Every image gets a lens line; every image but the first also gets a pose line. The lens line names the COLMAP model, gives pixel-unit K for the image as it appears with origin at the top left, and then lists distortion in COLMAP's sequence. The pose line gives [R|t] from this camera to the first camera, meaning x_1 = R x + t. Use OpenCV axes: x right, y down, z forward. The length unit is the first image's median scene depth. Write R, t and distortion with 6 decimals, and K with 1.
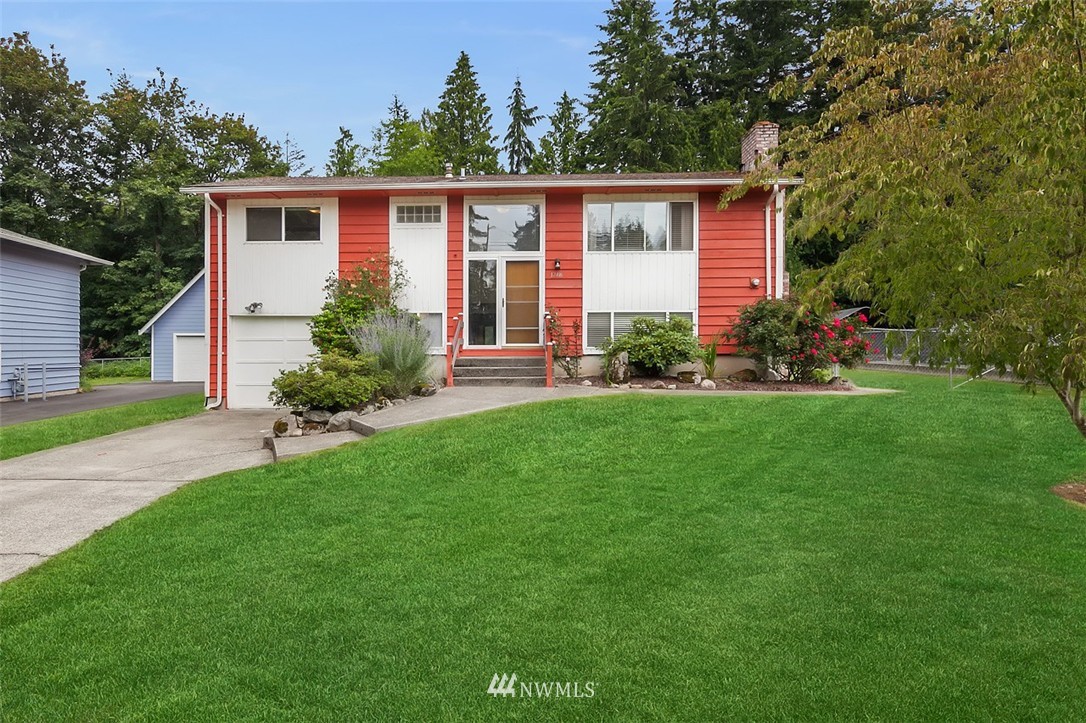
lens RADIAL K [[580.6, 0, 538.0], [0, 580.6, 358.9], [0, 0, 1]] dist [0.004628, -0.002259]
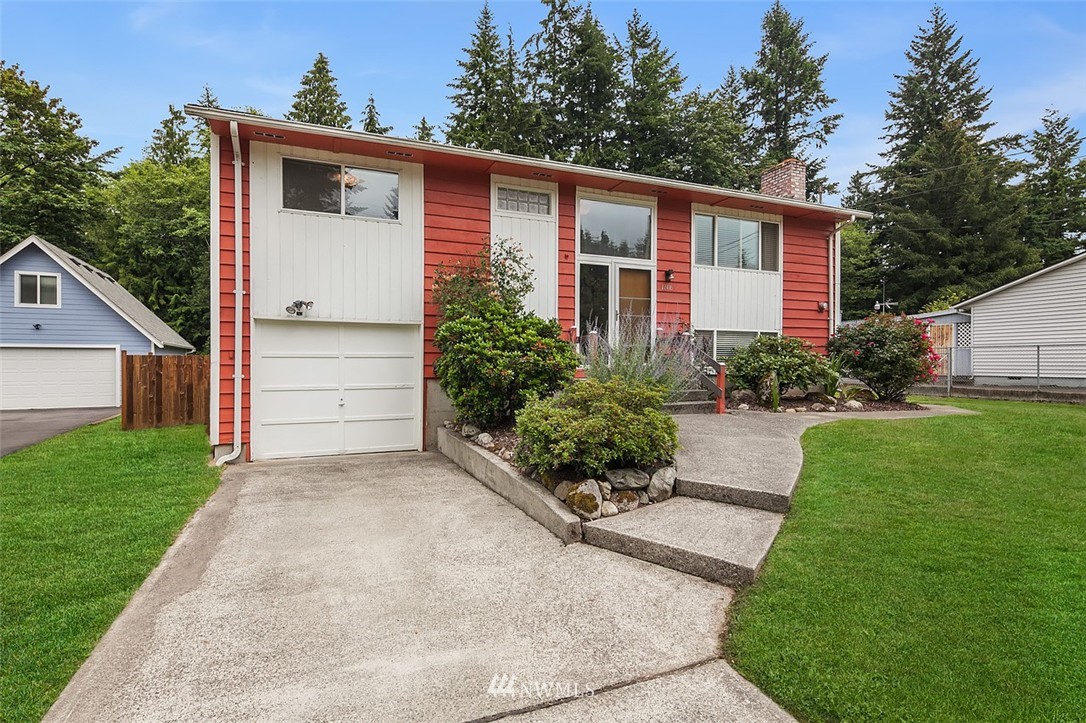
lens RADIAL K [[518.5, 0, 544.6], [0, 518.5, 363.5], [0, 0, 1]] dist [0.012482, -0.001952]
pose [[0.924430, 0.006872, 0.381290, -0.448212], [0.002030, 0.999735, -0.022938, -0.009591], [-0.381347, 0.021979, 0.924171, 0.333825]]
